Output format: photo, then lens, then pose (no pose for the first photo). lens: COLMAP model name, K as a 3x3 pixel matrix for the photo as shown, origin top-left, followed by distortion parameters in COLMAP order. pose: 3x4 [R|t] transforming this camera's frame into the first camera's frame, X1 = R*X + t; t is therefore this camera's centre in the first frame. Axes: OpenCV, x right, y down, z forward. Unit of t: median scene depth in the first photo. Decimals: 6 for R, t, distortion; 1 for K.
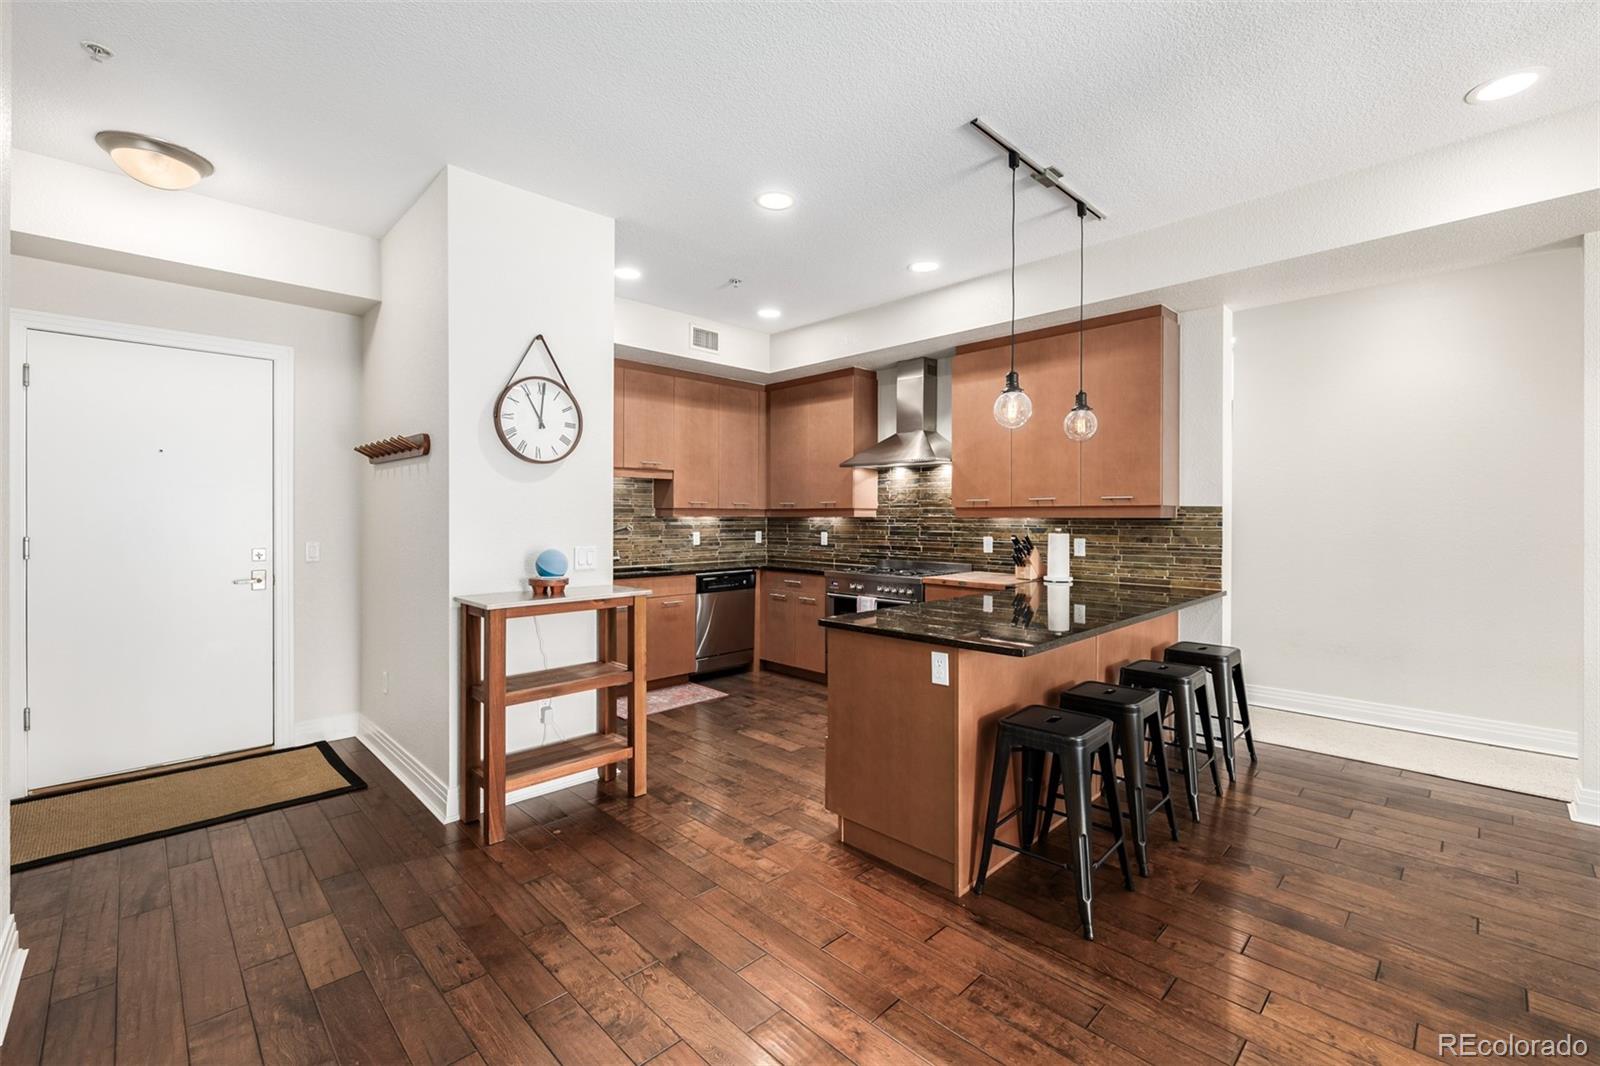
lens RADIAL K [[677.4, 0, 794.5], [0, 677.4, 523.3], [0, 0, 1]] dist [0.000148, 0.000219]
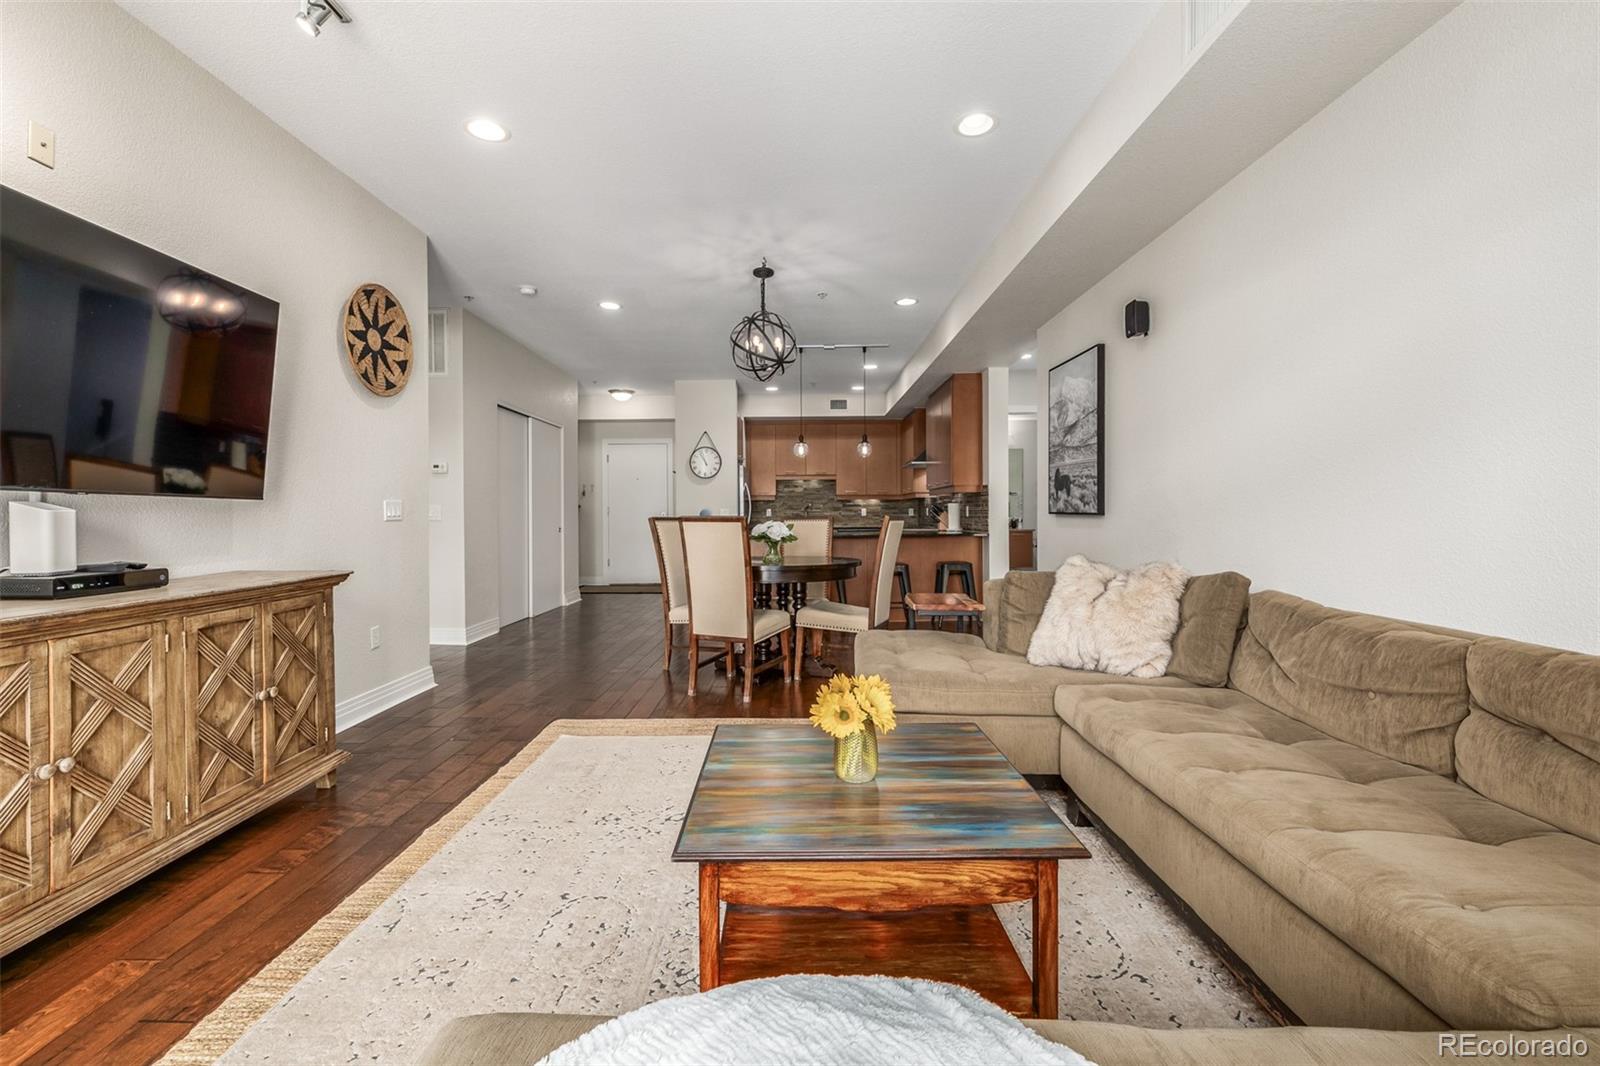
lens RADIAL K [[660.7, 0, 792.0], [0, 660.7, 514.8], [0, 0, 1]] dist [-0.001178, 0.000038]
pose [[0.706899, -0.002894, -0.707309, 1.049466], [-0.000072, 0.999991, -0.004164, 0.041183], [0.707314, 0.002994, 0.706893, -0.378967]]
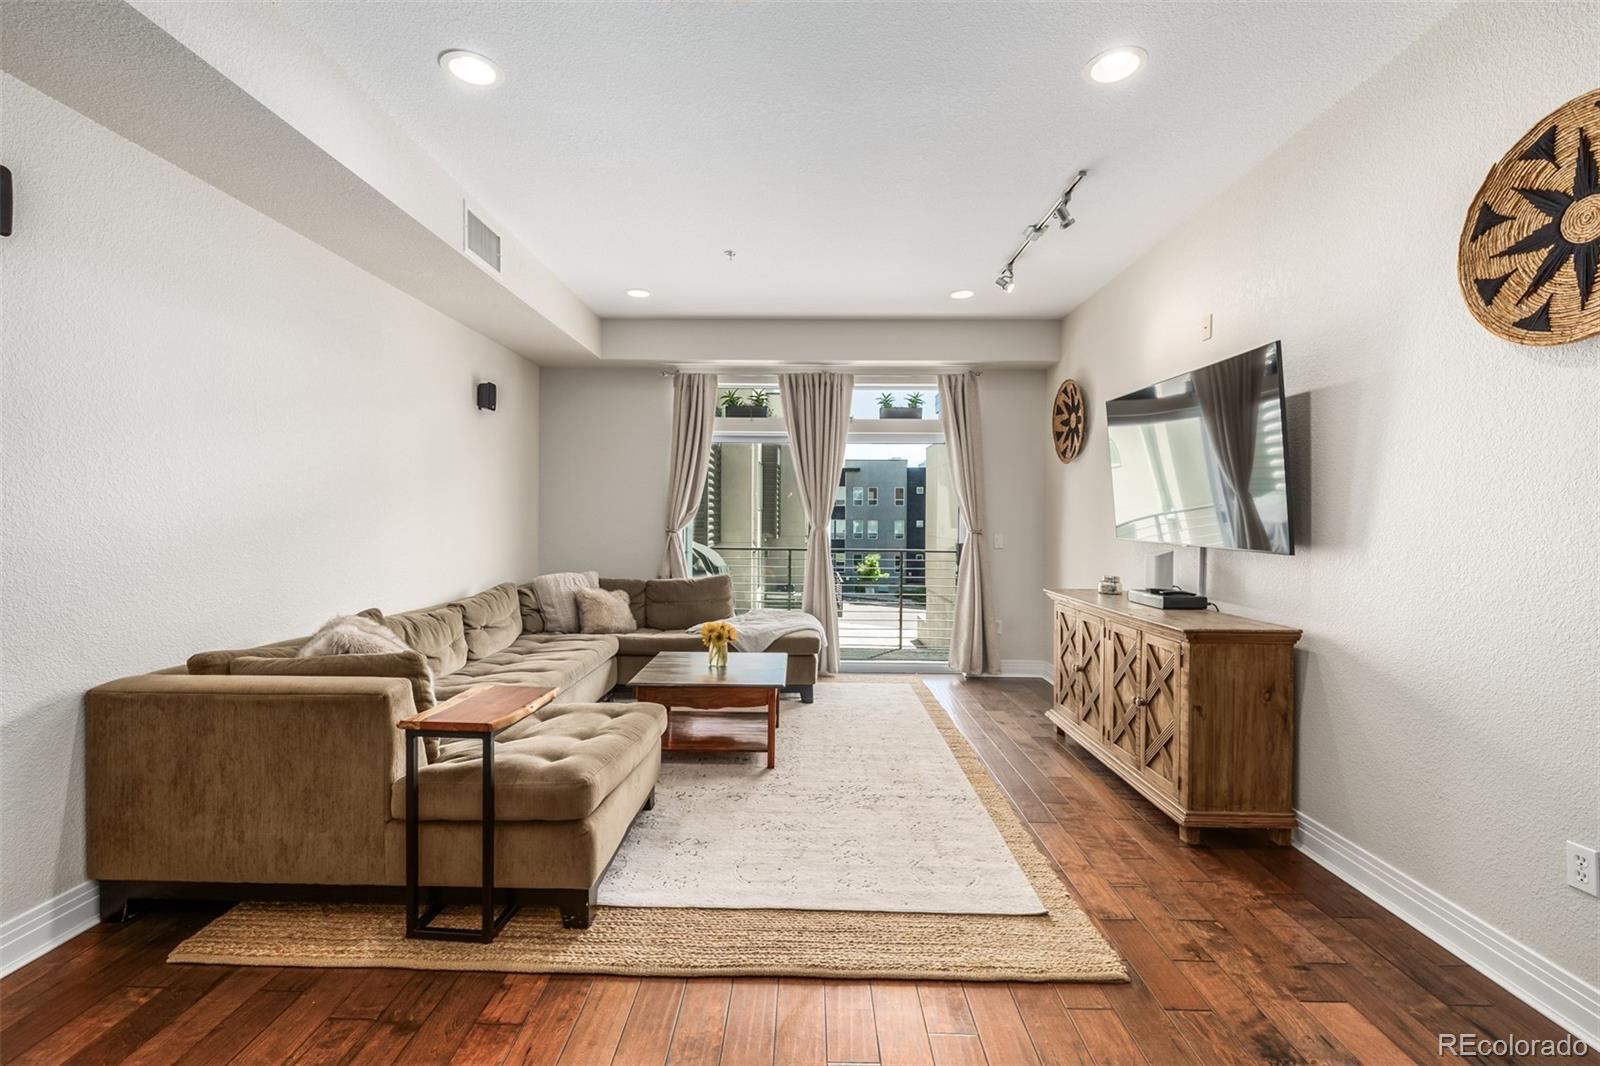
lens RADIAL K [[677.4, 0, 794.5], [0, 677.4, 523.3], [0, 0, 1]] dist [0.000148, 0.000219]
pose [[-0.699806, -0.011472, 0.714241, 0.316981], [-0.000651, 0.999881, 0.015422, -0.001659], [-0.714332, 0.010328, -0.699730, 0.271111]]
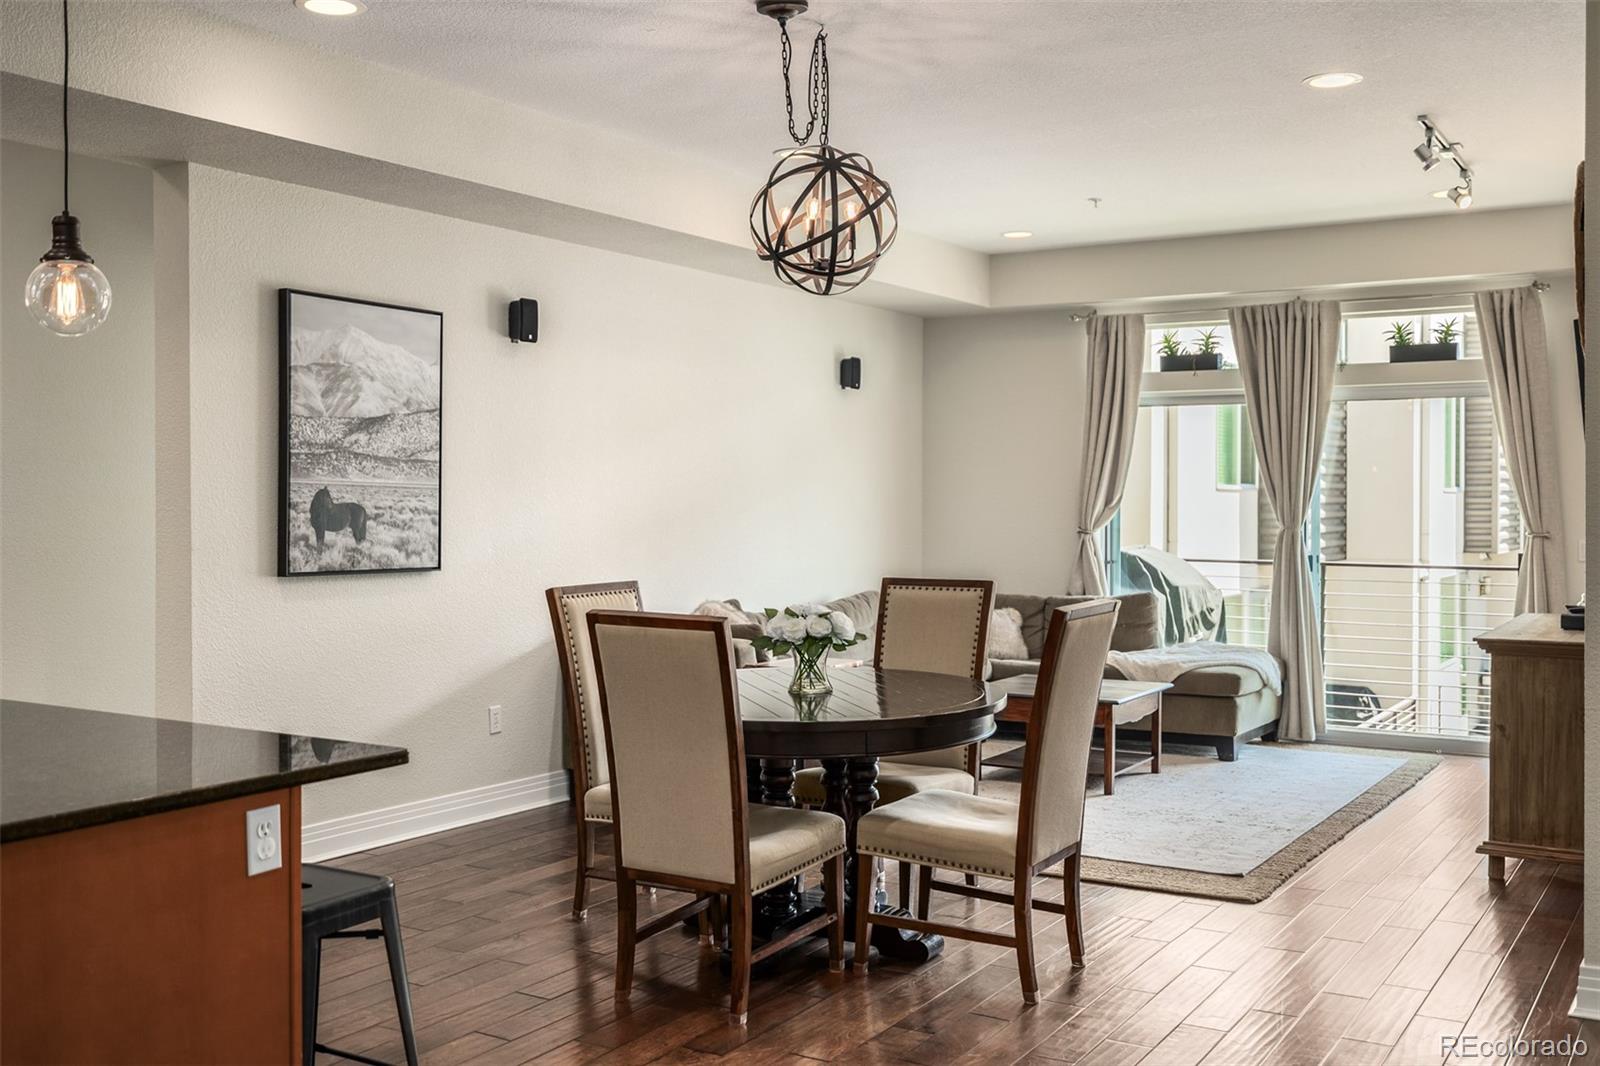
lens RADIAL K [[1572.3, 0, 781.4], [0, 1572.3, 508.5], [0, 0, 1]] dist [0.001651, -0.000500]
pose [[-0.230721, -0.004801, 0.973008, -0.435903], [0.007207, 0.999952, 0.006643, -0.013840], [-0.972993, 0.008545, -0.230675, 0.414734]]
